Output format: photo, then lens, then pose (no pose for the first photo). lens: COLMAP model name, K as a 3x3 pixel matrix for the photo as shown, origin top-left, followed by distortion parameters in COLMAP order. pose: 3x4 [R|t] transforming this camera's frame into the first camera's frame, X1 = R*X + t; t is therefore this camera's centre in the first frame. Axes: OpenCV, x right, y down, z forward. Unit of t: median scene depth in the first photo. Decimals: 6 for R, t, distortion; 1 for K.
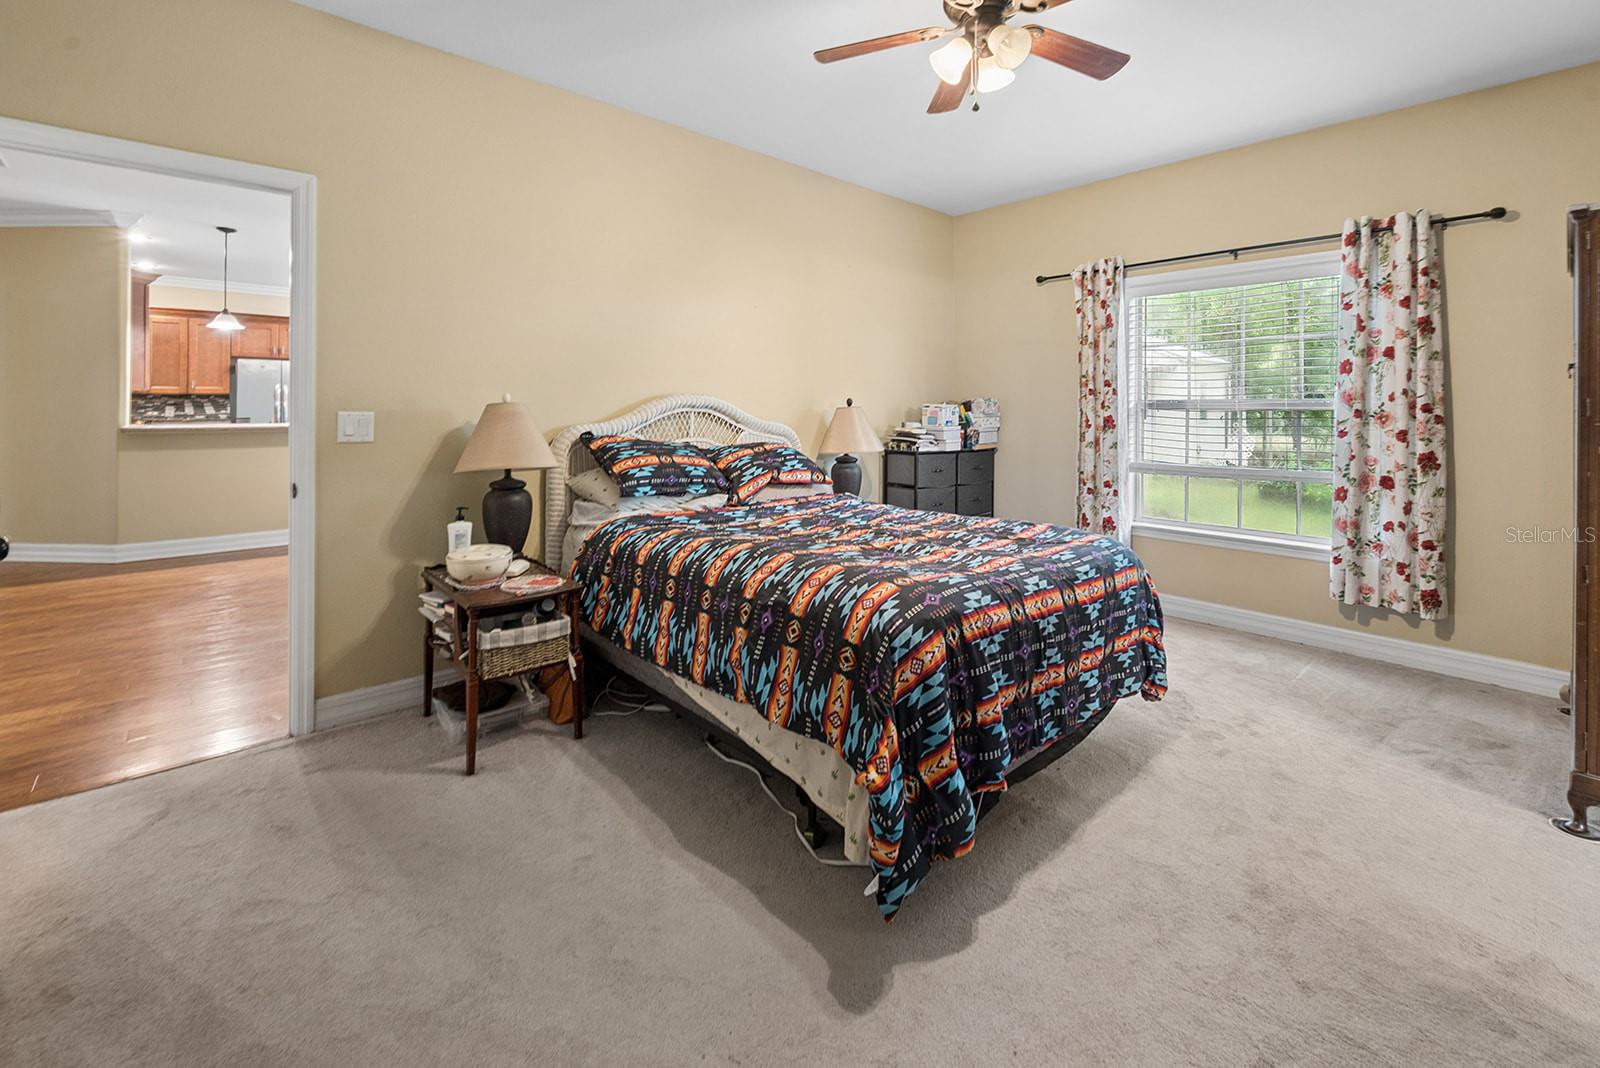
lens RADIAL K [[670.8, 0, 792.6], [0, 670.8, 535.9], [0, 0, 1]] dist [-0.001114, -0.000161]
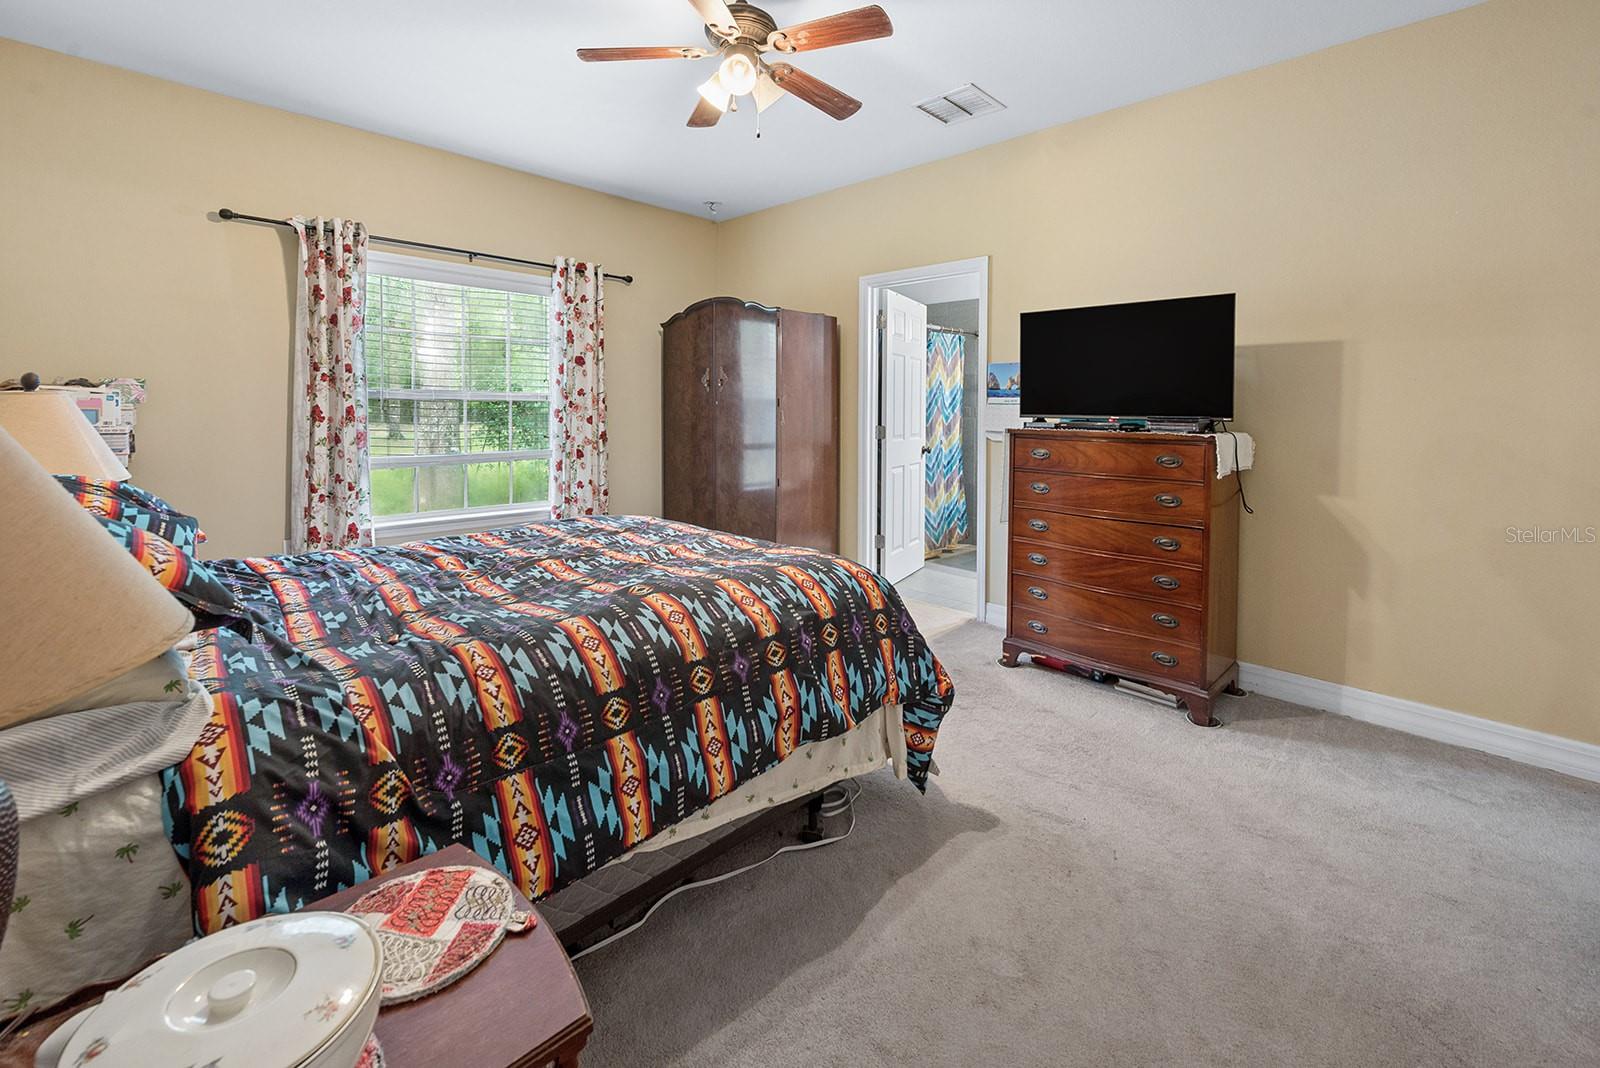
lens RADIAL K [[670.8, 0, 792.6], [0, 670.8, 535.9], [0, 0, 1]] dist [-0.001114, -0.000161]
pose [[-0.053569, -0.192919, 0.979751, -0.588377], [0.173566, 0.964426, 0.199392, -0.126652], [-0.983364, 0.180733, -0.018179, 0.673549]]
